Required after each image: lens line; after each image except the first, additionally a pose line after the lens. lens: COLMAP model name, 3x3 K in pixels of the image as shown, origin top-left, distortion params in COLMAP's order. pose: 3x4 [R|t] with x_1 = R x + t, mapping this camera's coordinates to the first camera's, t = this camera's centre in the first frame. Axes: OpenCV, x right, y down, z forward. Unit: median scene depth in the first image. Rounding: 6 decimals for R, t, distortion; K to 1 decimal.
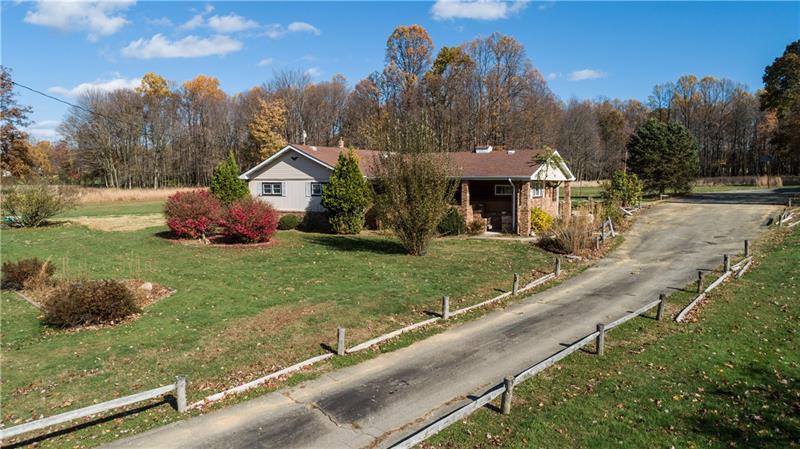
lens RADIAL K [[539.3, 0, 400.0], [0, 539.3, 211.2], [0, 0, 1]] dist [-0.015903, 0.003613]
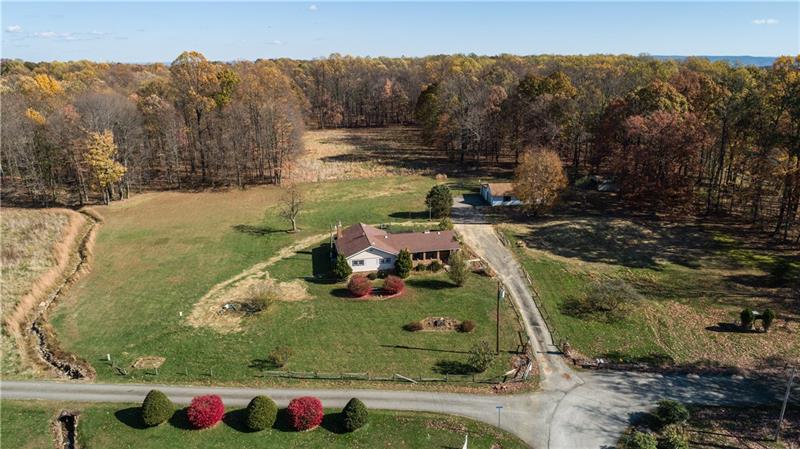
lens RADIAL K [[539.3, 0, 400.0], [0, 539.3, 211.2], [0, 0, 1]] dist [-0.015903, 0.003613]
pose [[0.725833, -0.179961, 0.663913, -1.626740], [0.036856, 0.973959, 0.223710, -0.780726], [-0.686883, -0.137907, 0.713564, -0.771964]]
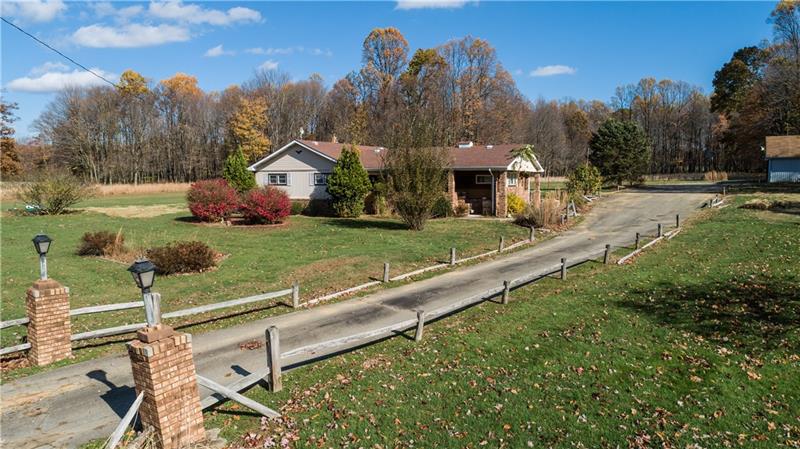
lens RADIAL K [[539.3, 0, 400.0], [0, 539.3, 211.2], [0, 0, 1]] dist [-0.015903, 0.003613]
pose [[0.998420, -0.003335, 0.056090, -0.046772], [0.003193, 0.999991, 0.002620, 0.022790], [-0.056098, -0.002437, 0.998422, -0.132987]]
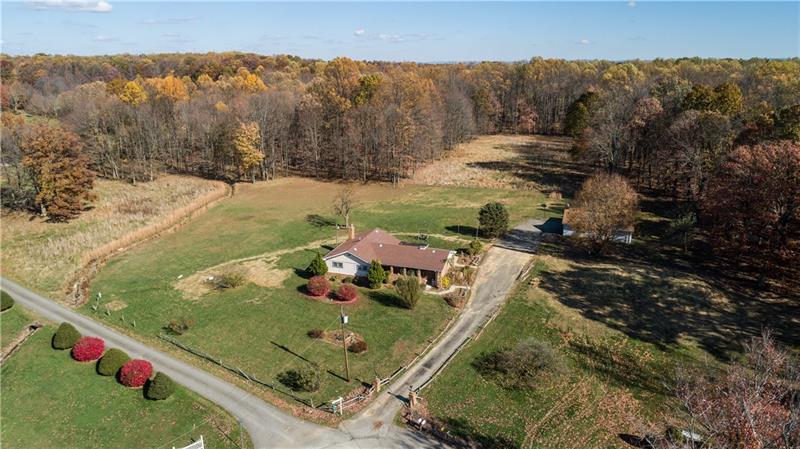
lens RADIAL K [[539.3, 0, 400.0], [0, 539.3, 211.2], [0, 0, 1]] dist [-0.015903, 0.003613]
pose [[0.976078, -0.052060, 0.211095, -0.465108], [0.005946, 0.976938, 0.213440, -0.798613], [-0.217338, -0.207079, 0.953877, -1.340402]]
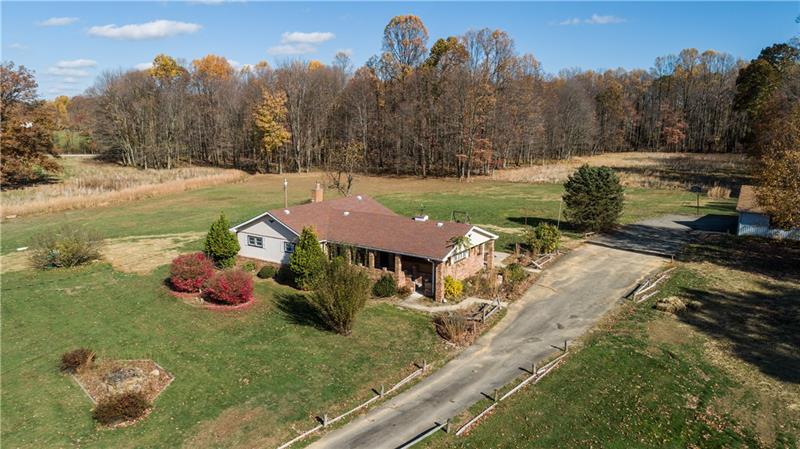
lens RADIAL K [[539.3, 0, 400.0], [0, 539.3, 211.2], [0, 0, 1]] dist [-0.015903, 0.003613]
pose [[0.999462, 0.016362, -0.028438, 0.135476], [-0.013233, 0.994180, 0.106919, -0.251227], [0.030022, -0.106485, 0.993861, -0.234266]]
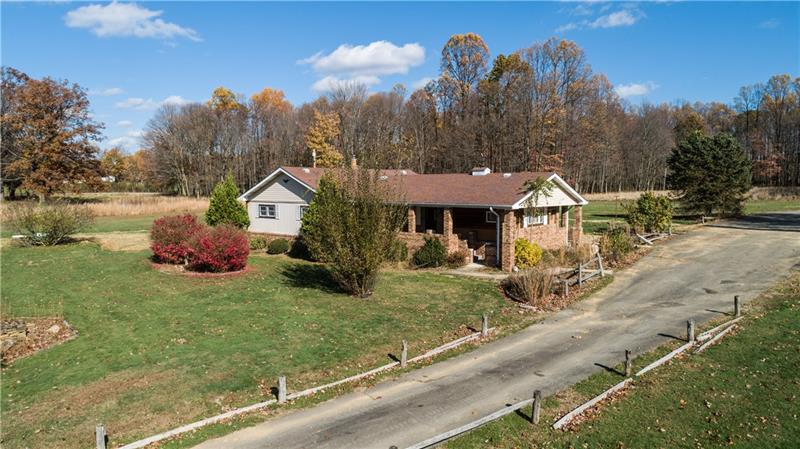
lens RADIAL K [[531.3, 0, 401.1], [0, 531.3, 210.1], [0, 0, 1]] dist [-0.012554, 0.001473]
pose [[0.989263, 0.008328, -0.145907, 0.147261], [-0.009677, 0.999917, -0.008536, -0.037359], [0.145823, 0.009857, 0.989262, 0.073377]]
